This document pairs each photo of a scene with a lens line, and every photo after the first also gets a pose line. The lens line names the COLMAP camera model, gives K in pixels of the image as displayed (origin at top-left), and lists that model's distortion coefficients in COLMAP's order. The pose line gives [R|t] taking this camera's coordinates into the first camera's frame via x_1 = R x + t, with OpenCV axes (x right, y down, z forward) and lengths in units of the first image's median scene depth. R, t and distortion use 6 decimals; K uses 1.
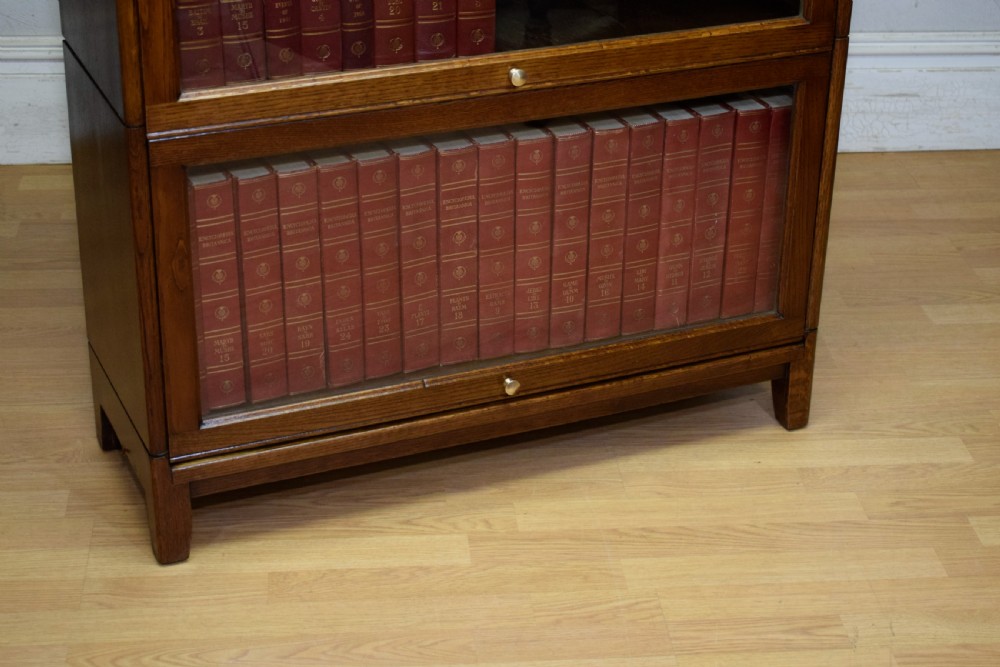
lens RADIAL K [[1989.0, 0, 487.4], [0, 1989.0, 359.7], [0, 0, 1]] dist [-0.032399, 0.000000]
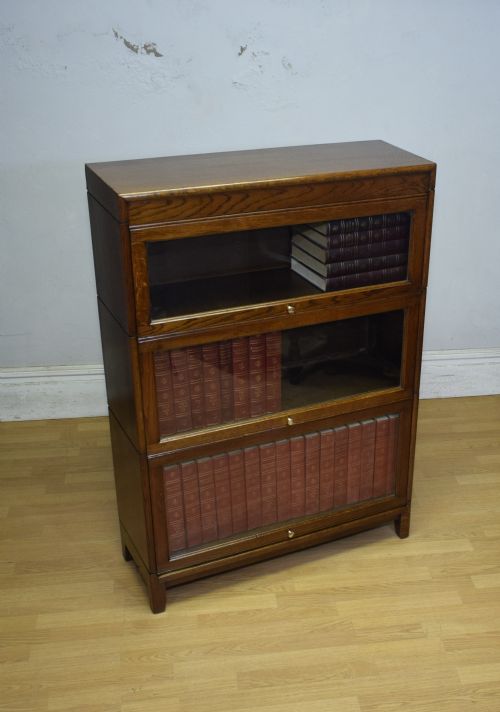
lens RADIAL K [[1000.9, 0, 351.2], [0, 1000.9, 379.7], [0, 0, 1]] dist [-0.021239, 0.000000]
pose [[0.996198, -0.028538, 0.082316, -0.010935], [0.028476, 0.999593, 0.001932, -0.185531], [-0.082337, 0.000419, 0.996604, -0.279768]]
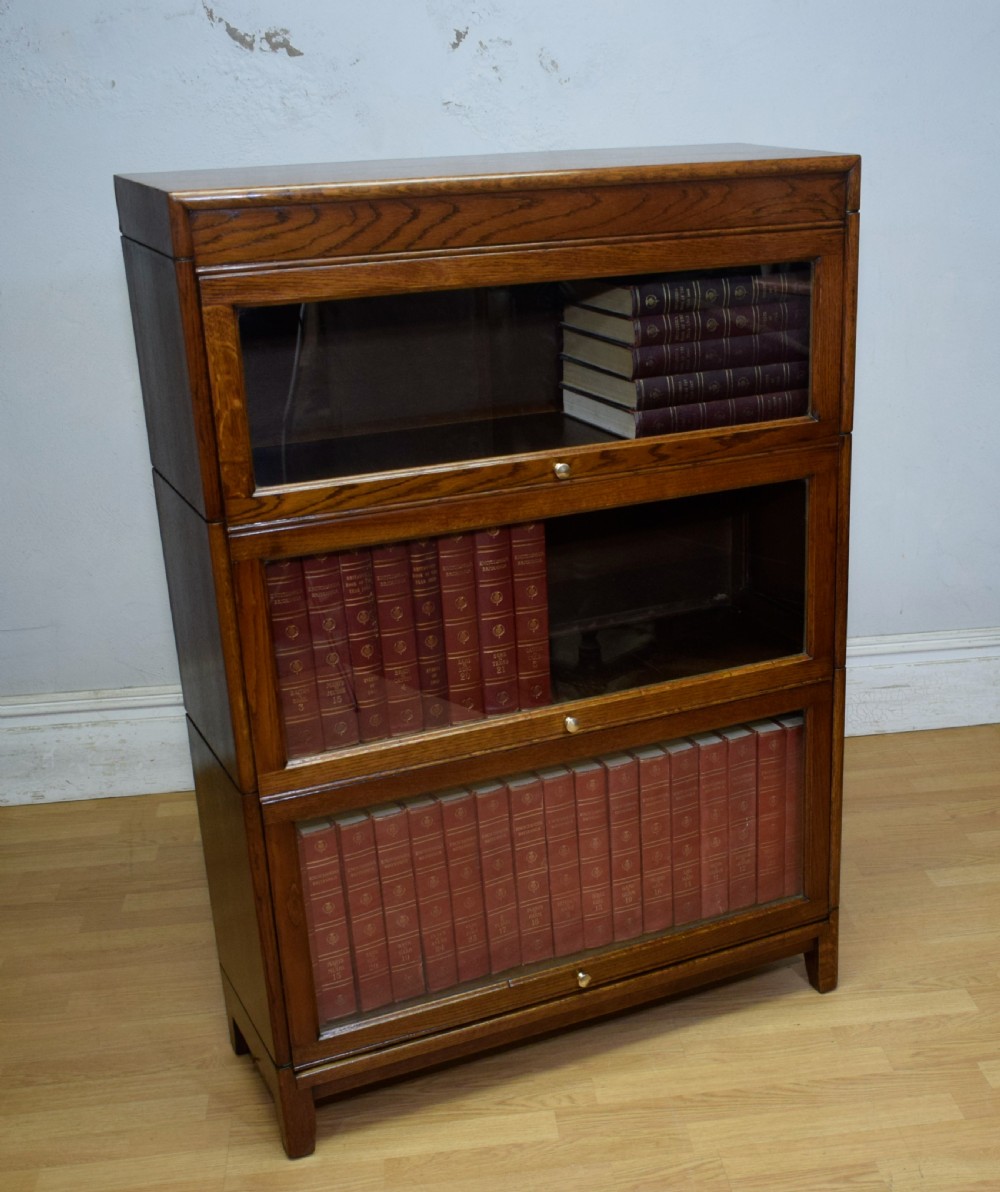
lens RADIAL K [[1673.0, 0, 640.9], [0, 1673.0, 697.7], [0, 0, 1]] dist [-0.028649, 0.000000]
pose [[0.996904, -0.062812, 0.047291, 0.009566], [0.067056, 0.993284, -0.094284, -0.057354], [-0.041051, 0.097164, 0.994421, 0.000099]]
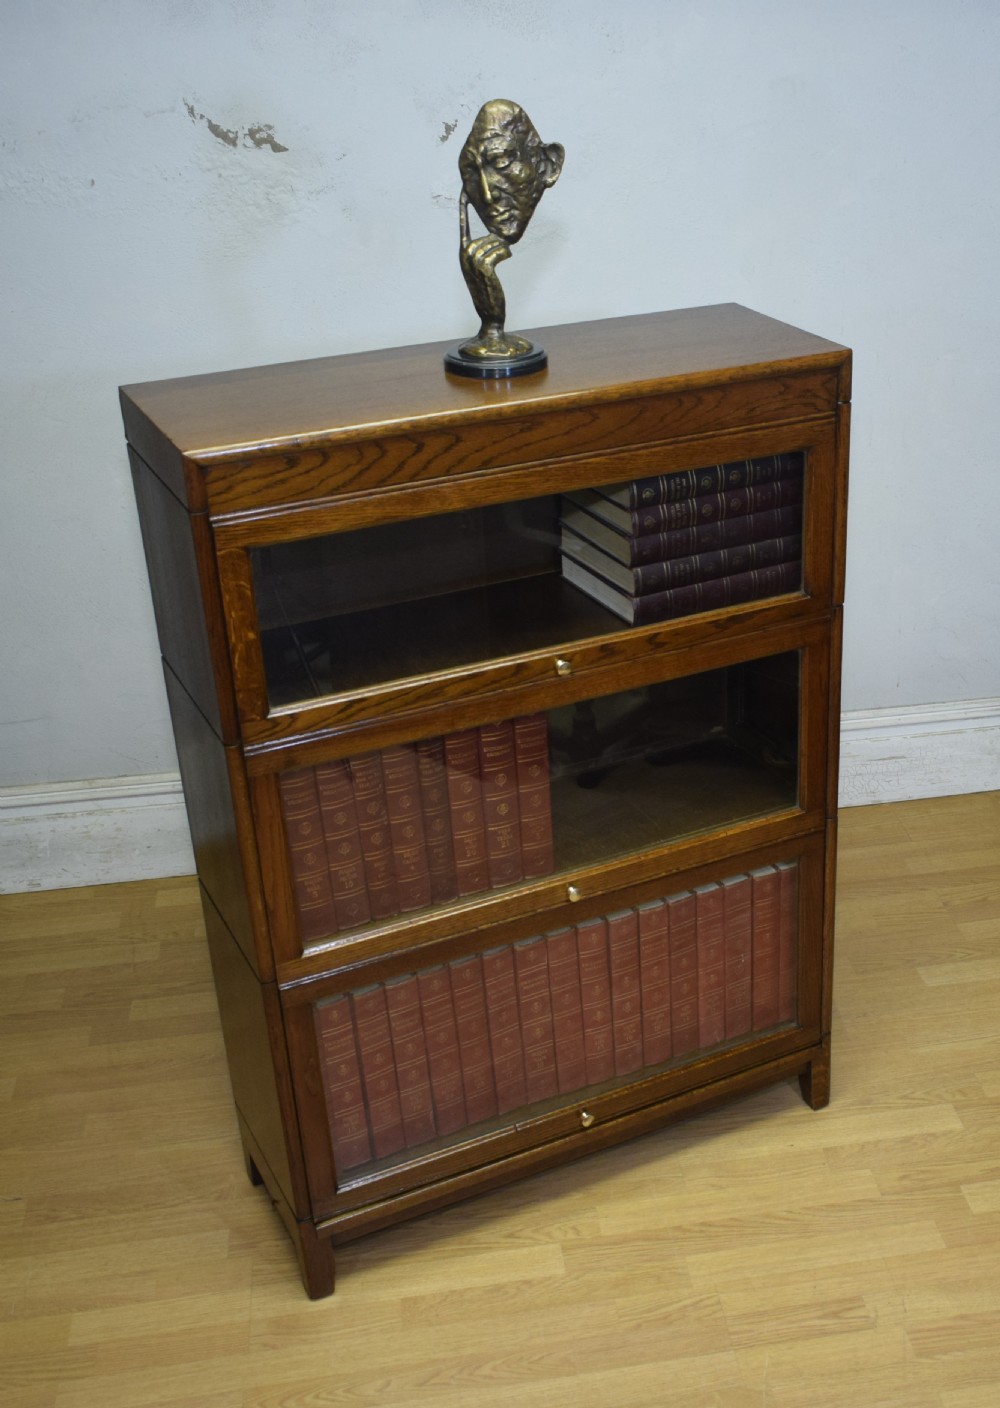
lens RADIAL K [[1849.1, 0, 700.4], [0, 1849.1, 700.5], [0, 0, 1]] dist [-0.023013, 0.000000]
pose [[0.994487, -0.072971, 0.075303, 0.014738], [0.073553, 0.997279, -0.004975, -0.237258], [-0.074735, 0.010486, 0.997148, -0.150812]]
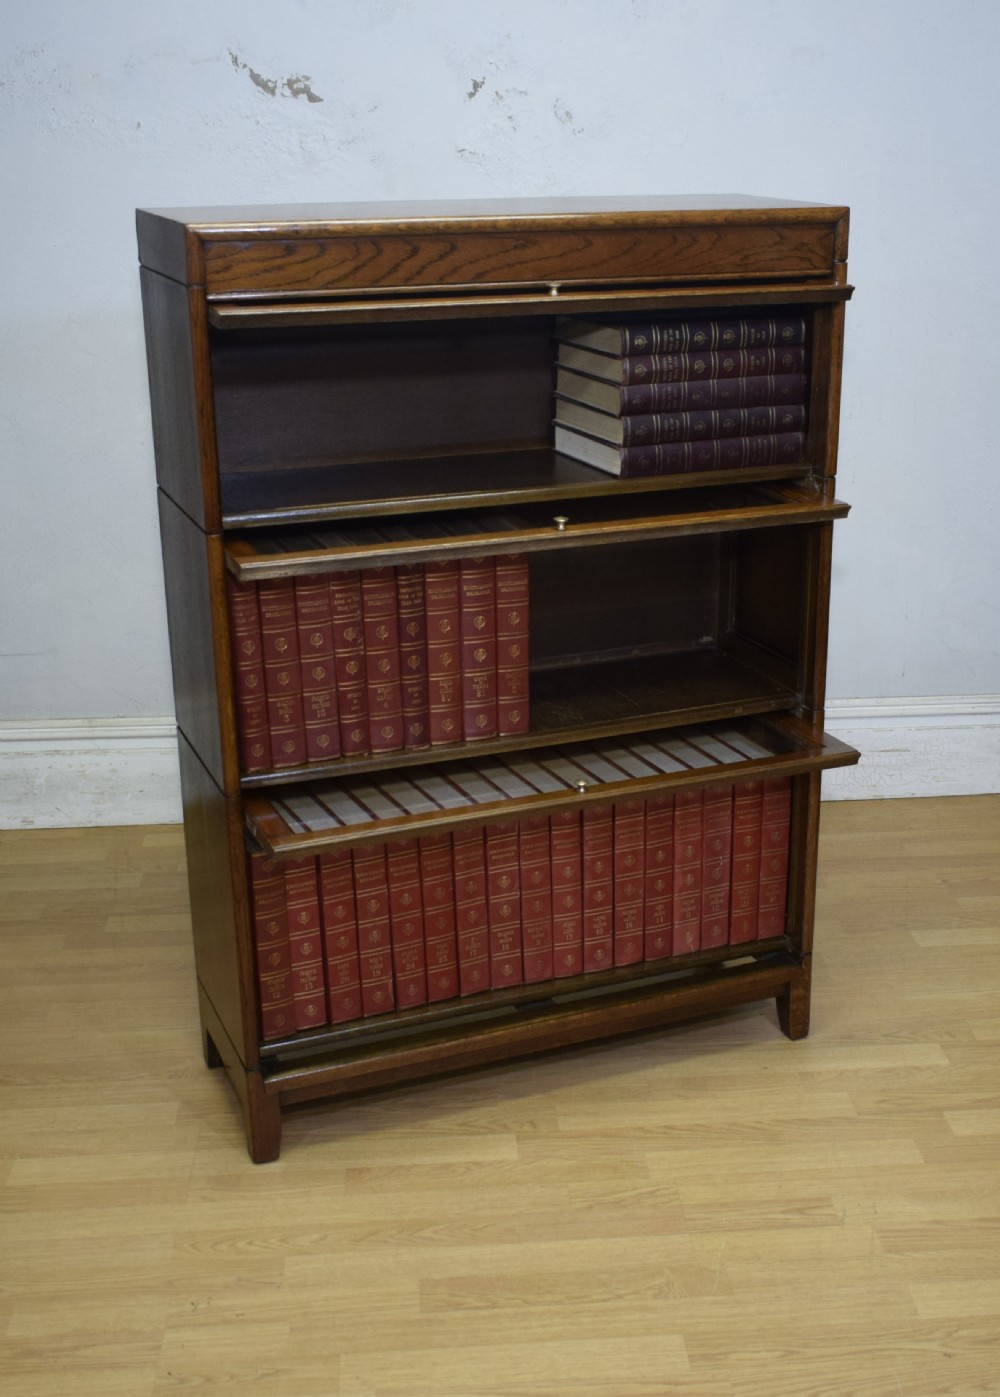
lens RADIAL K [[1834.7, 0, 556.3], [0, 1834.7, 724.1], [0, 0, 1]] dist [-0.023013, 0.000000]
pose [[0.999664, -0.020789, -0.015475, 0.036211], [0.018399, 0.989819, -0.141136, 0.001336], [0.018252, 0.140803, 0.989869, -0.110076]]
